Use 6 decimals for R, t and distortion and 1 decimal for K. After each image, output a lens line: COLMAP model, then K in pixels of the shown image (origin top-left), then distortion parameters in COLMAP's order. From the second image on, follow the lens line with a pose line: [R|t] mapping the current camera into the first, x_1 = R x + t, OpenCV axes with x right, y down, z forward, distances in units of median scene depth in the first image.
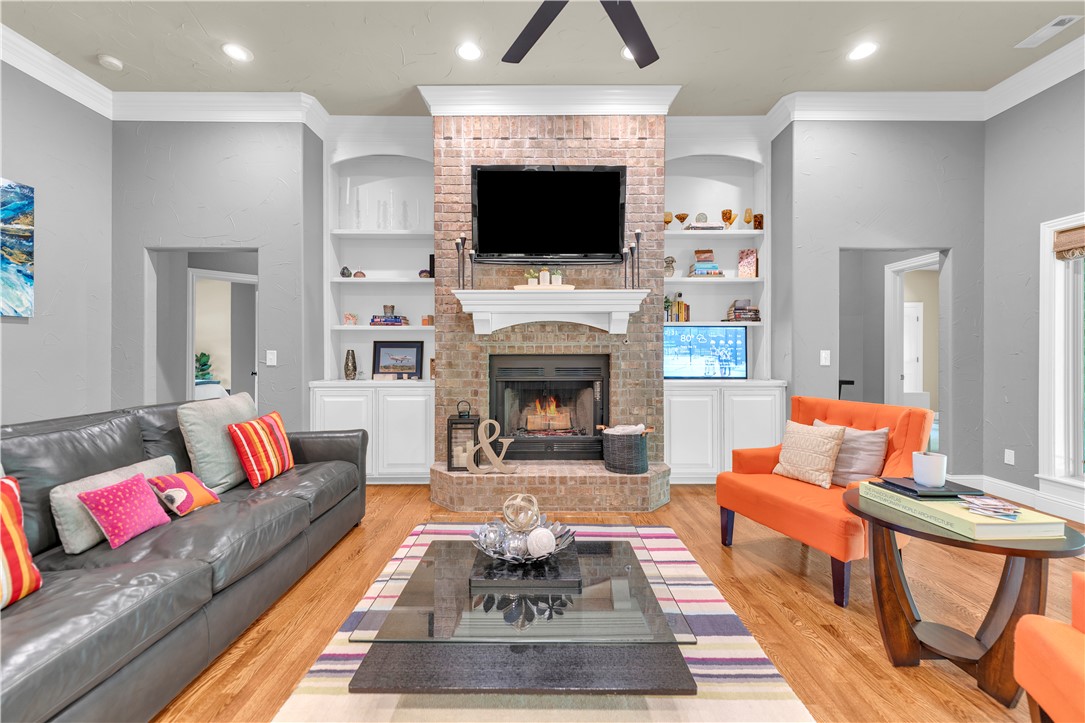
lens RADIAL K [[441.0, 0, 533.0], [0, 441.0, 354.5], [0, 0, 1]] dist [0.001924, 0.000522]
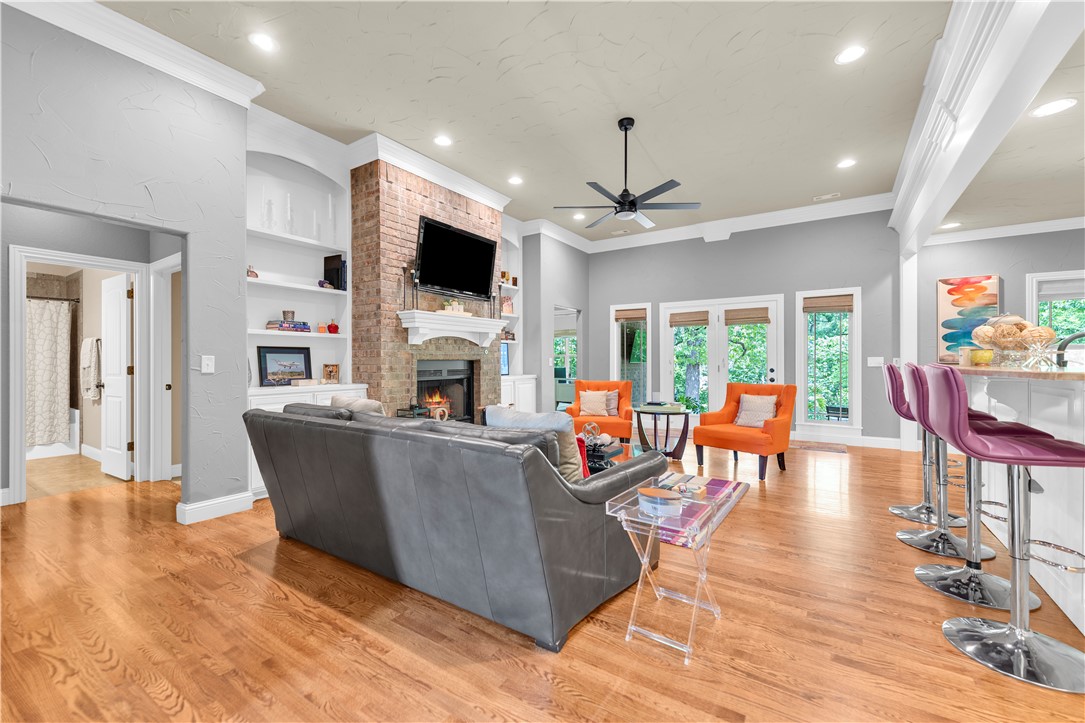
lens RADIAL K [[441.0, 0, 538.7], [0, 441.0, 358.8], [0, 0, 1]] dist [0.001924, 0.000522]
pose [[0.558711, 0.002333, 0.829359, -0.963752], [0.002448, 0.999987, -0.004462, 0.002445], [-0.829359, 0.004523, 0.558698, -0.014849]]
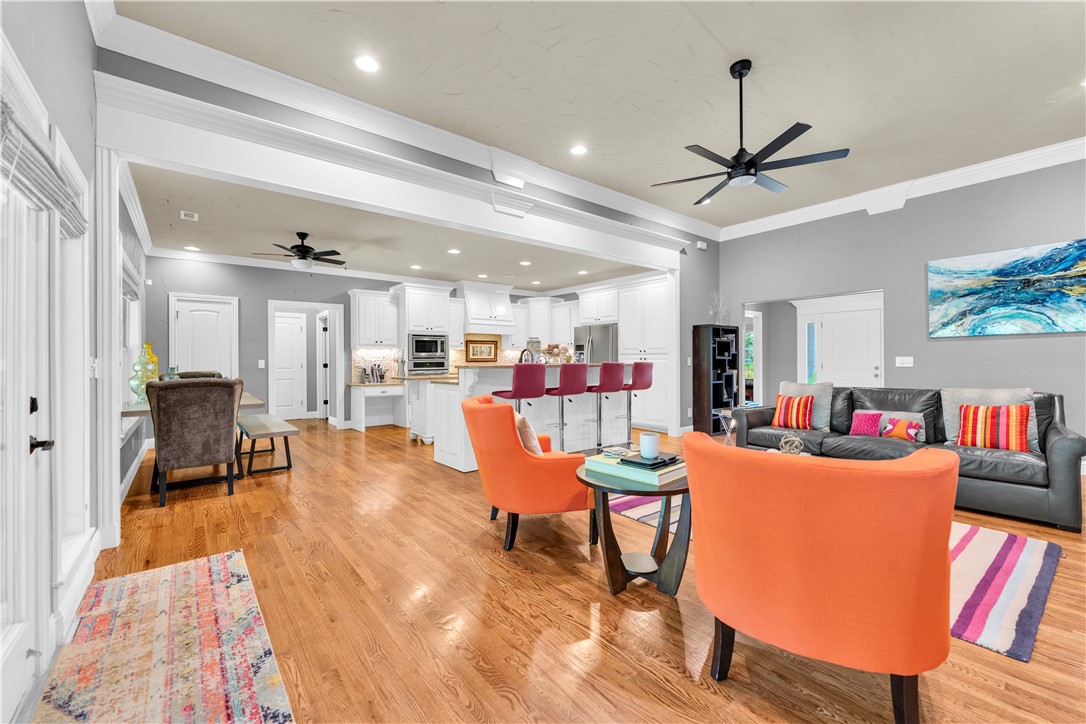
lens RADIAL K [[441.4, 0, 528.6], [0, 441.4, 355.7], [0, 0, 1]] dist [0.001924, 0.000522]
pose [[-0.792705, -0.004175, -0.609591, 0.941911], [0.003422, 0.999930, -0.011299, 0.002597], [0.609595, -0.011043, -0.792636, 0.865254]]
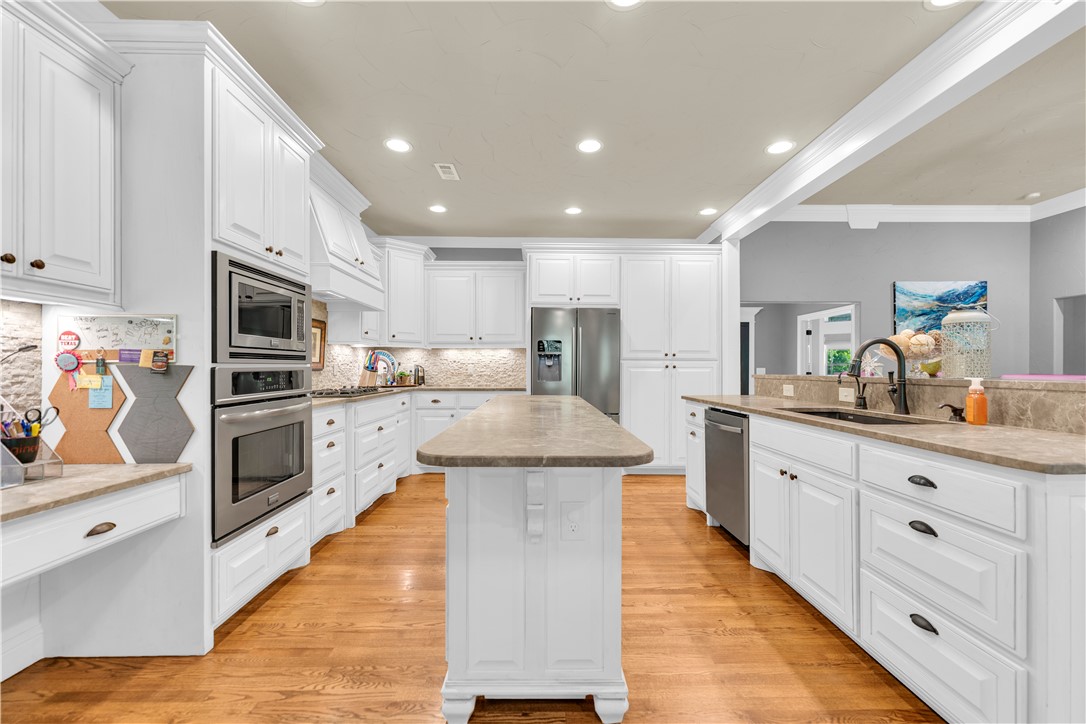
lens RADIAL K [[441.4, 0, 540.1], [0, 441.4, 366.9], [0, 0, 1]] dist [0.001924, 0.000522]
pose [[0.014572, -0.004451, -0.999884, 0.618923], [-0.002648, 0.999986, -0.004490, 0.003321], [0.999890, 0.002713, 0.014560, -0.789023]]
